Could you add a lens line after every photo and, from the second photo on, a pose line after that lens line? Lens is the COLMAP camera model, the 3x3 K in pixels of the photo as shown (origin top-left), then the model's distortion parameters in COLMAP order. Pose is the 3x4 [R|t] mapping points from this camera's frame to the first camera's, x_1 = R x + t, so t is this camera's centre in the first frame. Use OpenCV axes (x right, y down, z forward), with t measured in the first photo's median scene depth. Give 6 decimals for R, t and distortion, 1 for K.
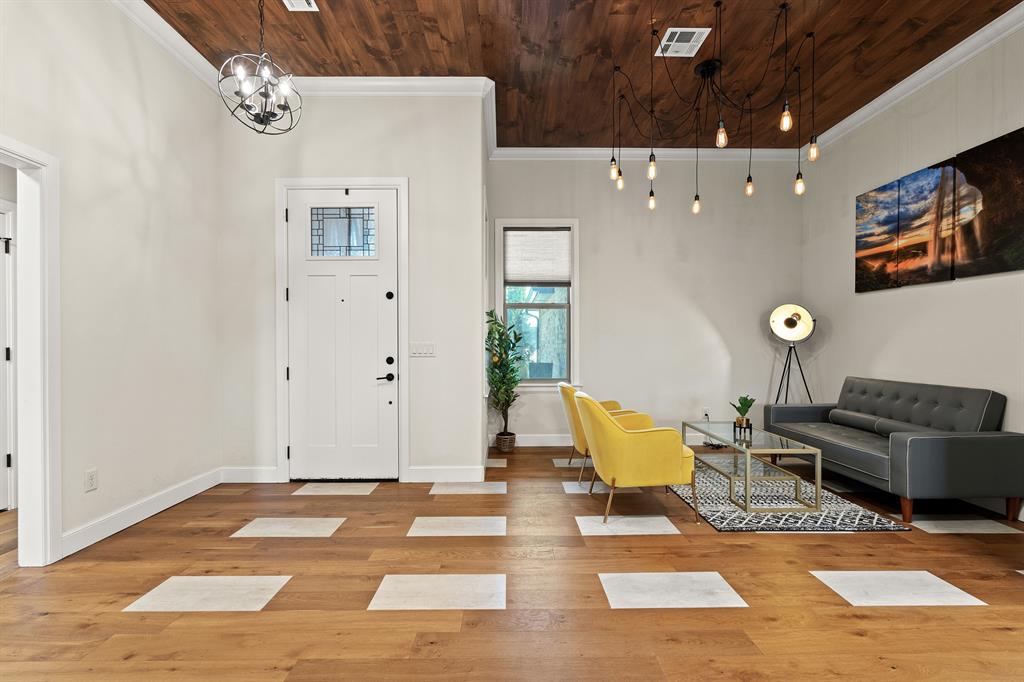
lens RADIAL K [[450.8, 0, 511.4], [0, 450.8, 344.5], [0, 0, 1]] dist [-0.003217, 0.000025]
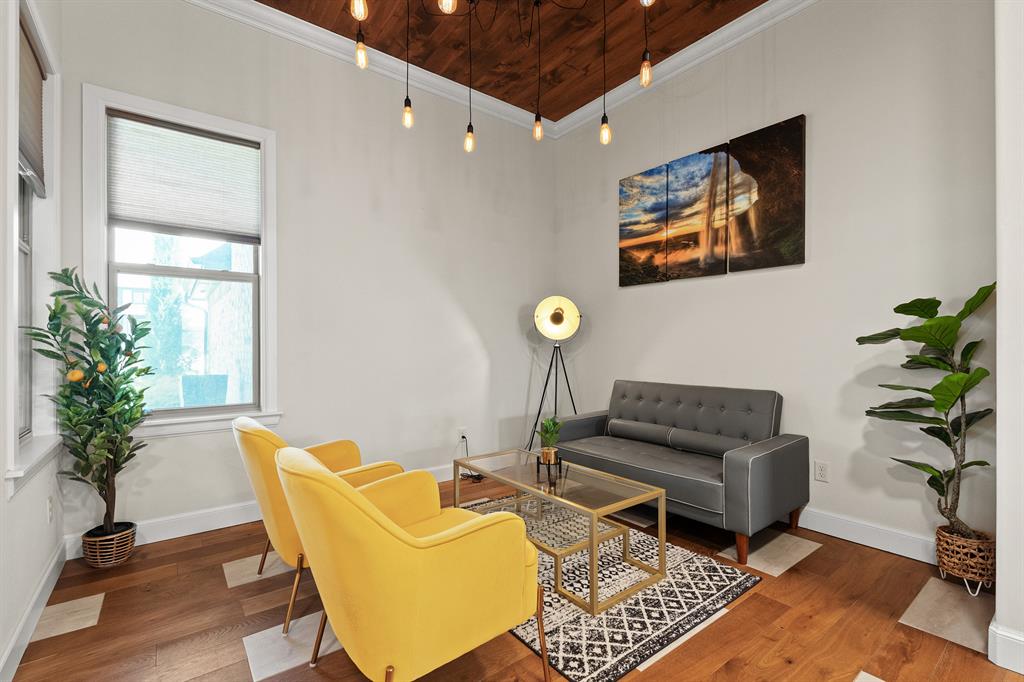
lens RADIAL K [[450.8, 0, 512.2], [0, 450.8, 347.2], [0, 0, 1]] dist [-0.003217, 0.000025]
pose [[0.797776, -0.002094, 0.602951, 0.050011], [0.003596, 0.999993, -0.001284, 0.007187], [-0.602943, 0.003192, 0.797778, 0.424259]]
